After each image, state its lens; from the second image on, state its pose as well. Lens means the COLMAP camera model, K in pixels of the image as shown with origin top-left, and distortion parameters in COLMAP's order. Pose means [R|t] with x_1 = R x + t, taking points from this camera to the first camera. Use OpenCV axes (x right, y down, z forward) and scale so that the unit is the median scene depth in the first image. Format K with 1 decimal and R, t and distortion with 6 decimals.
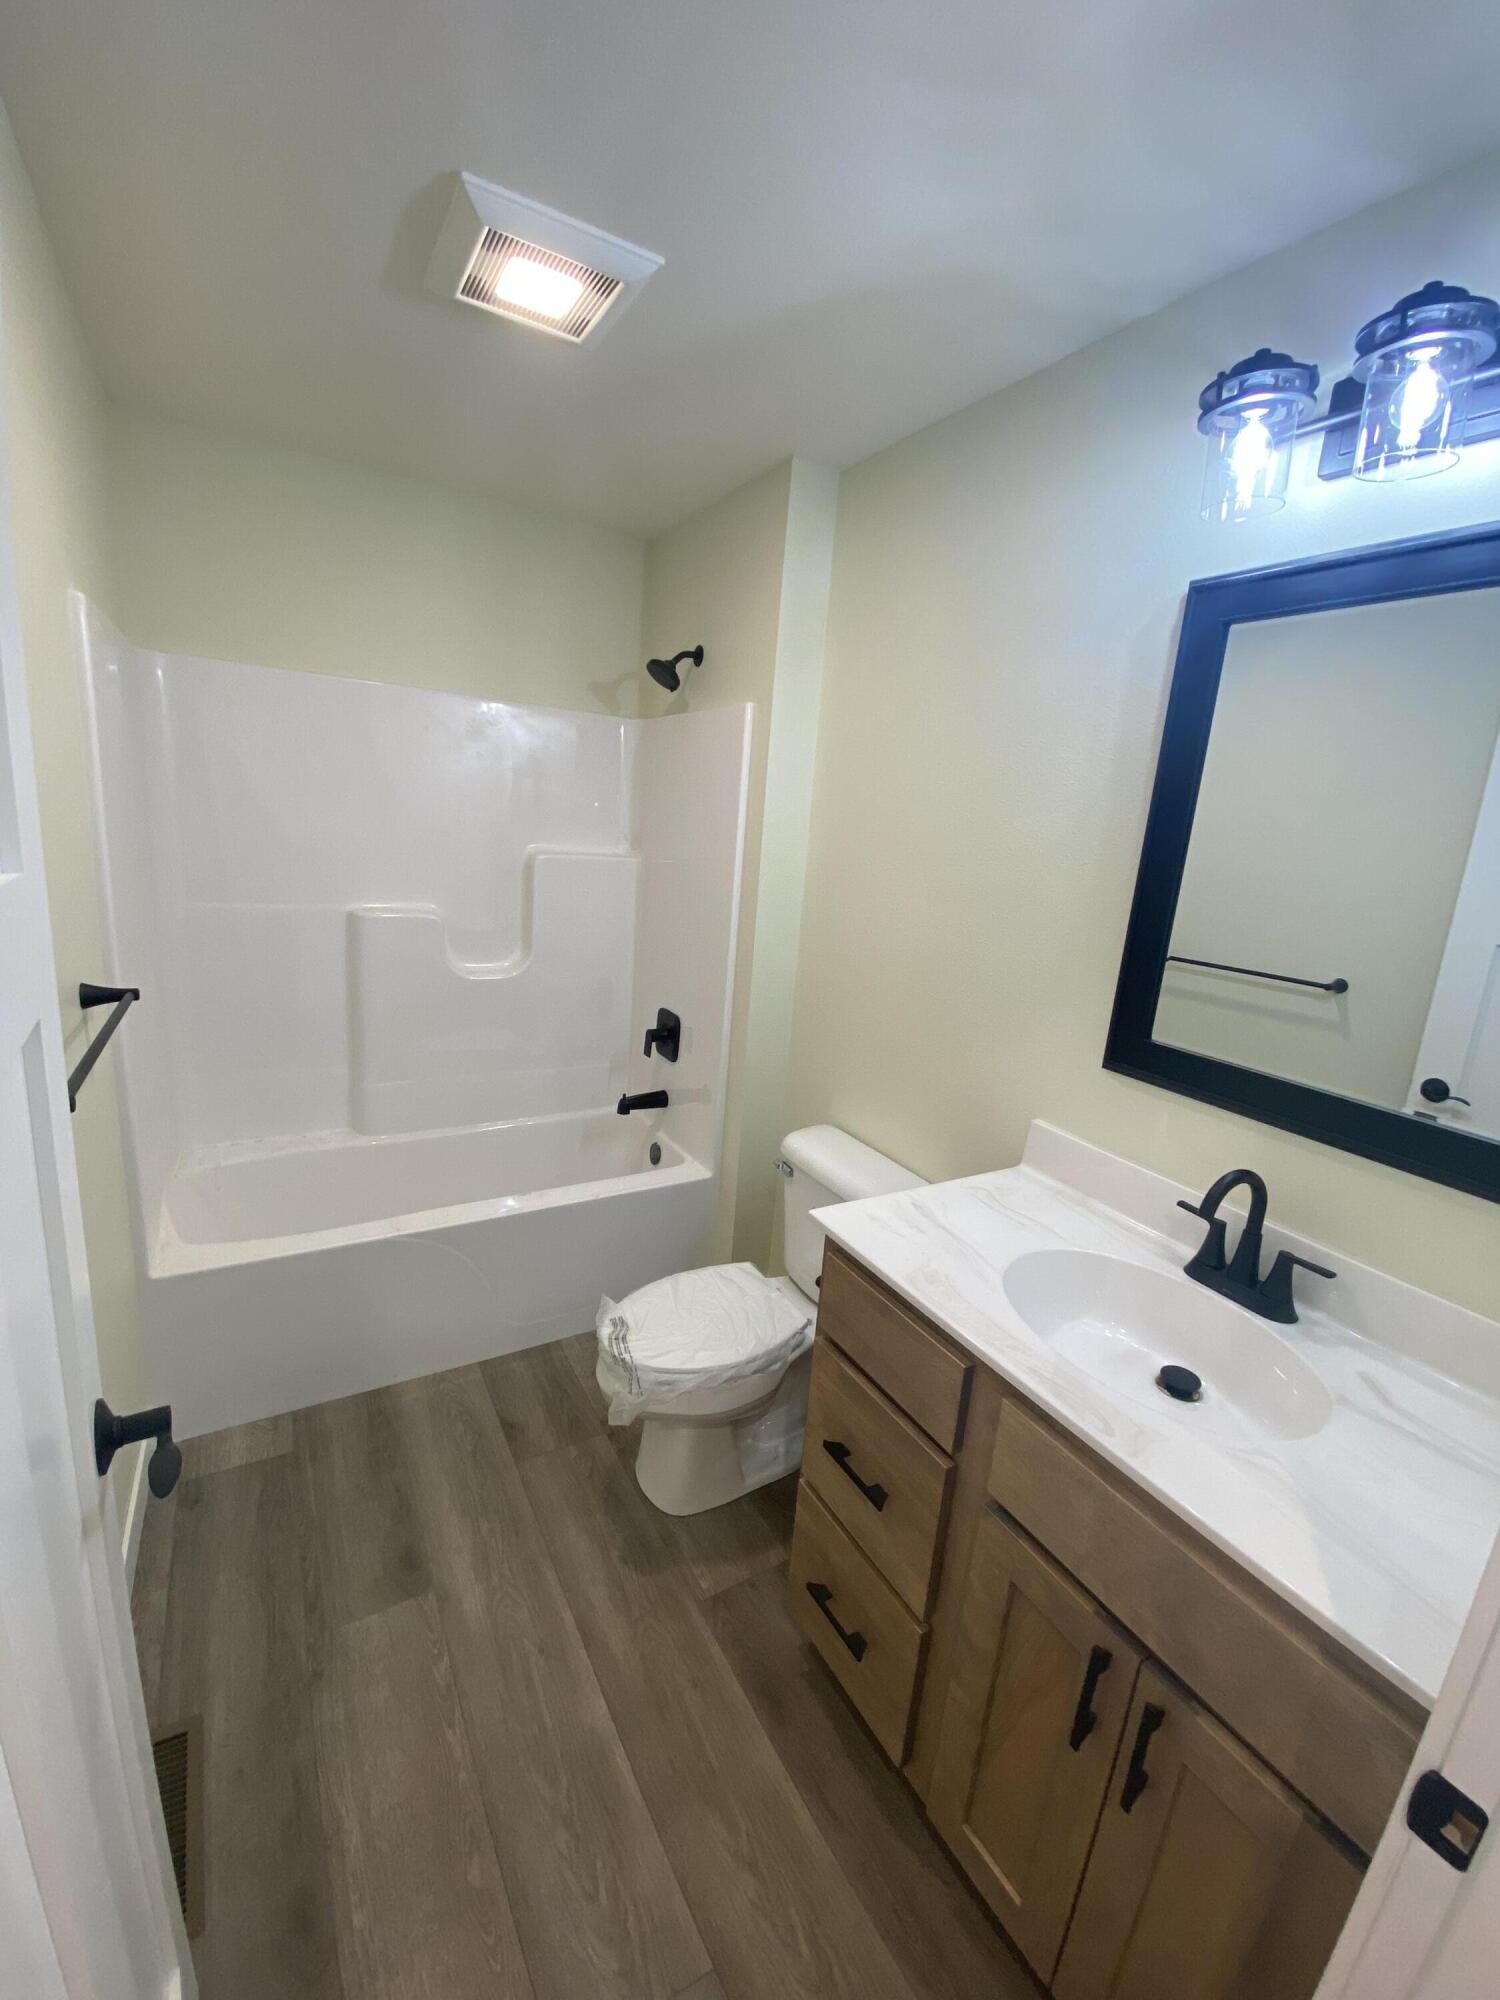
lens RADIAL K [[806.7, 0, 749.7], [0, 806.7, 1007.8], [0, 0, 1]] dist [0.022366, -0.021674]
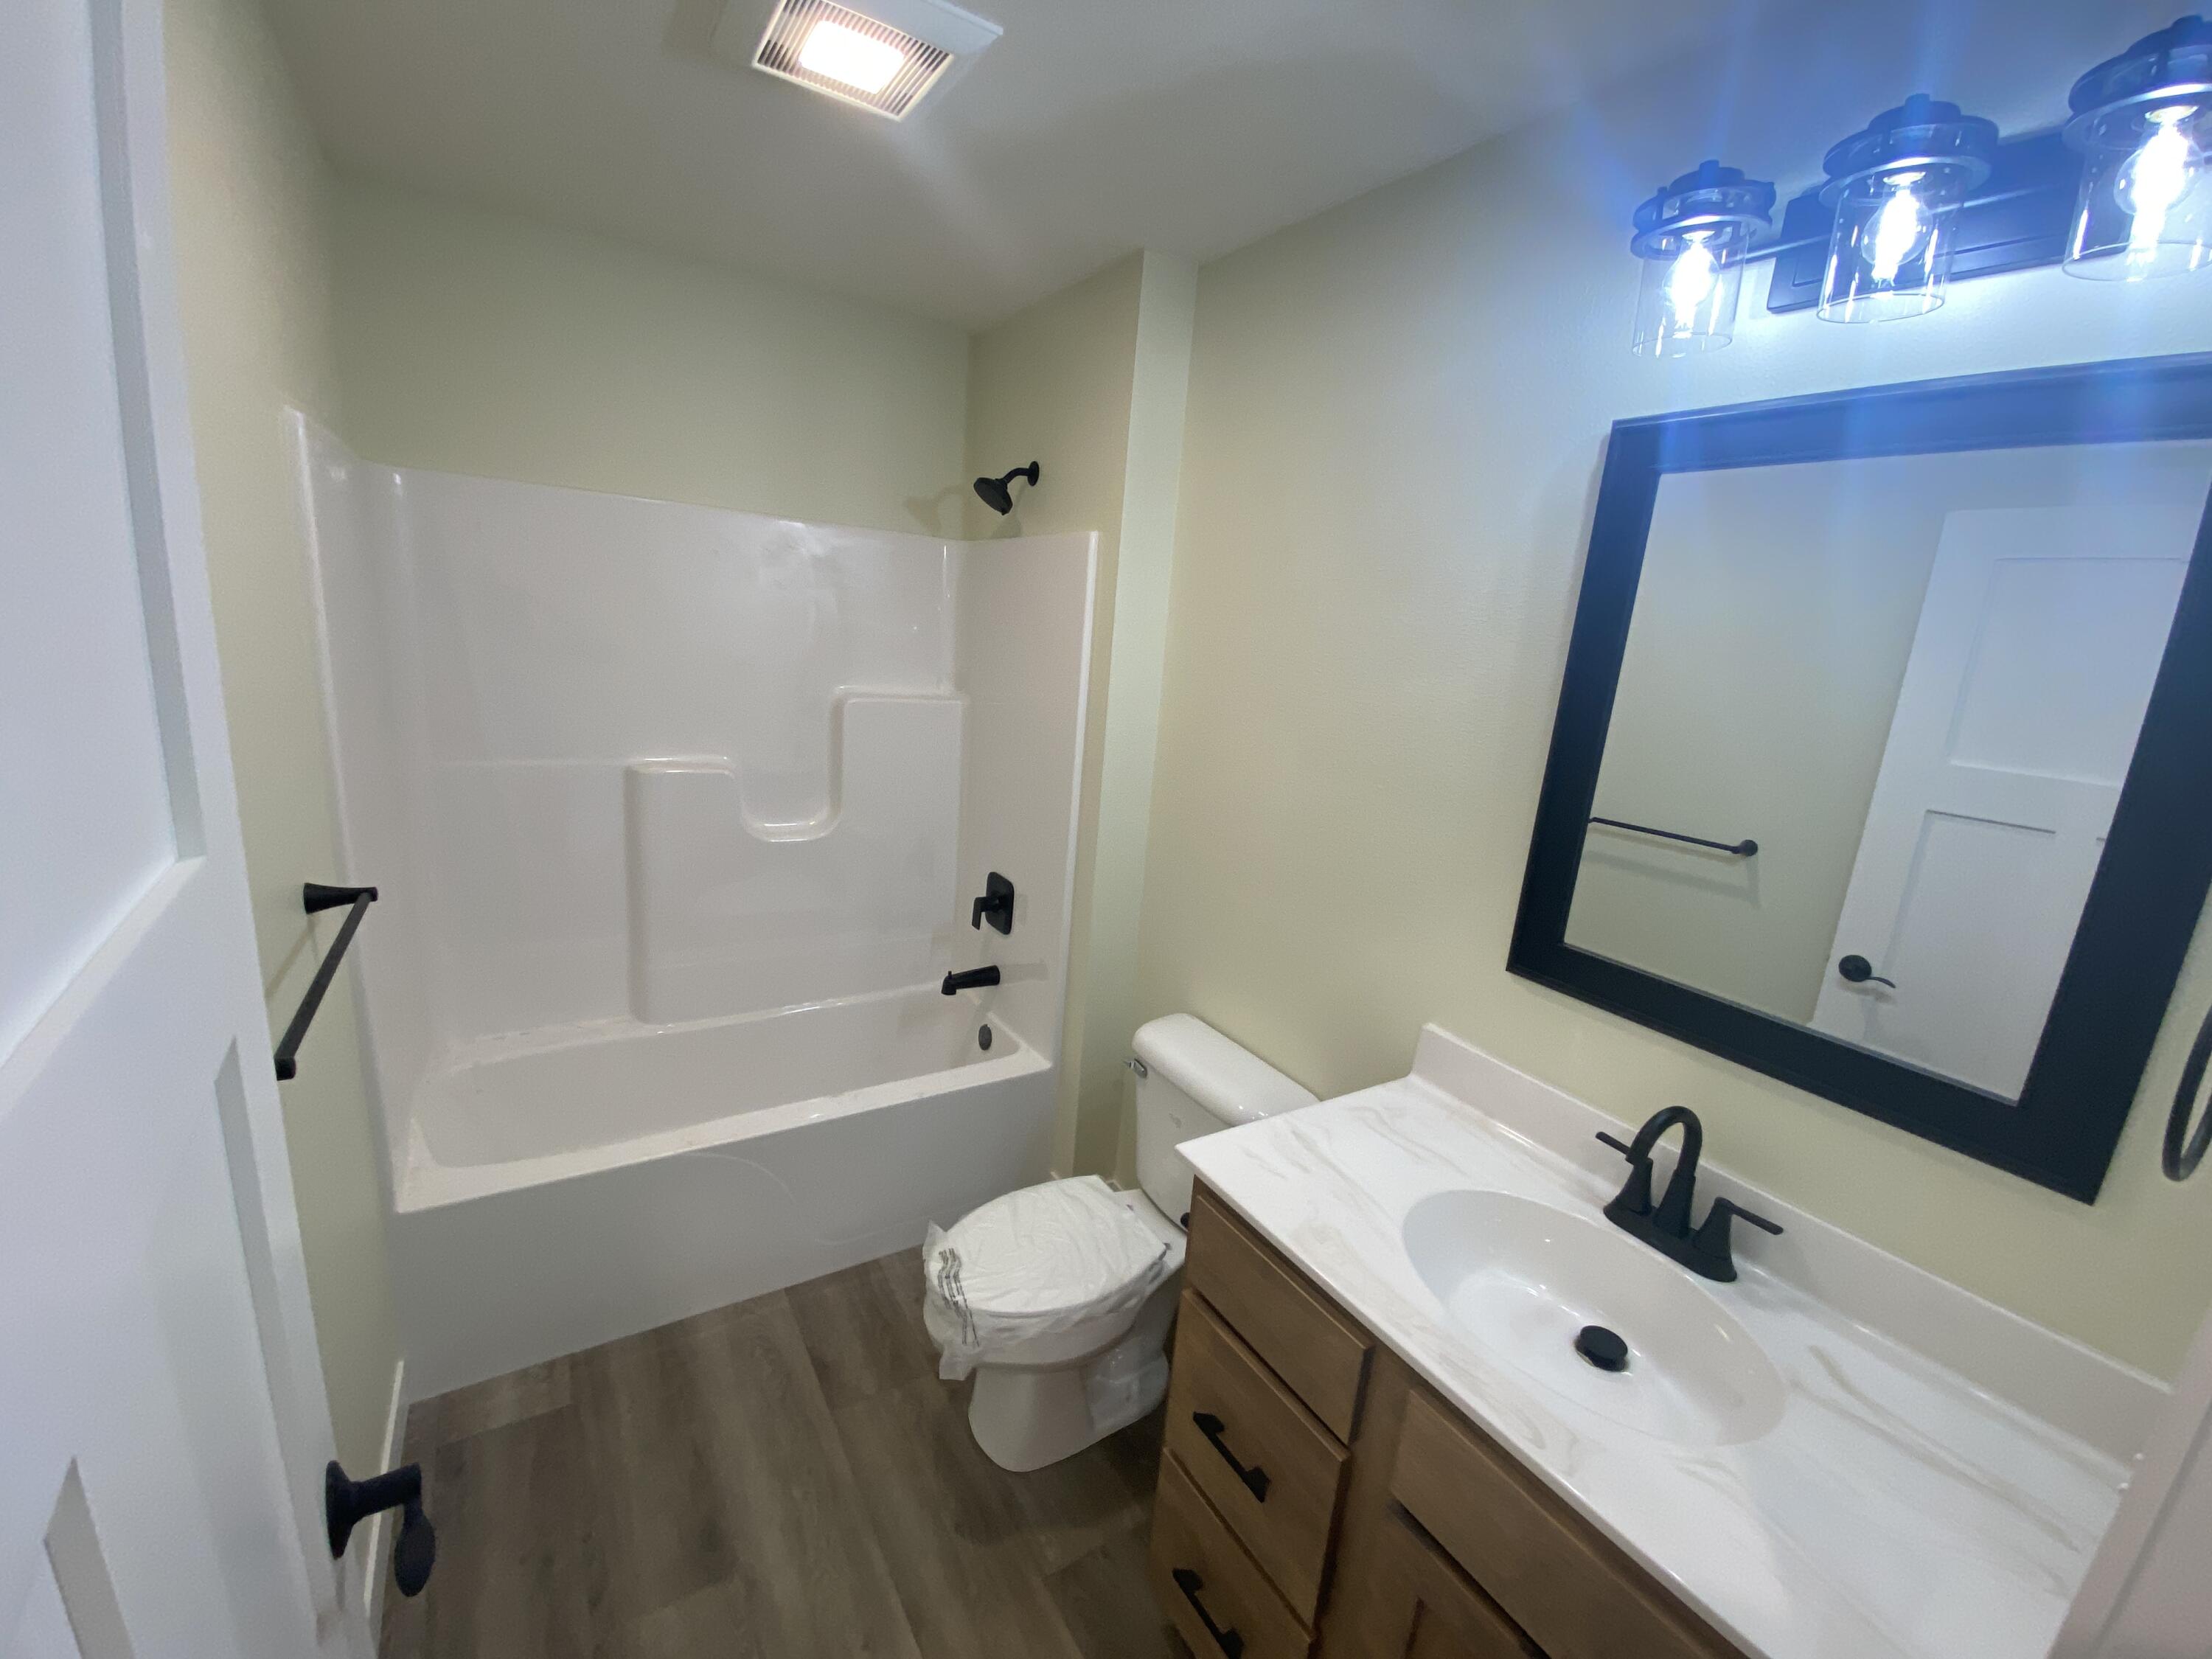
lens RADIAL K [[887.8, 0, 1106.1], [0, 887.8, 837.6], [0, 0, 1]] dist [0.017603, -0.019437]
pose [[0.999443, -0.003921, 0.033151, -0.027541], [0.003483, 0.999906, 0.013251, -0.082451], [-0.033200, -0.013128, 0.999363, 0.052560]]
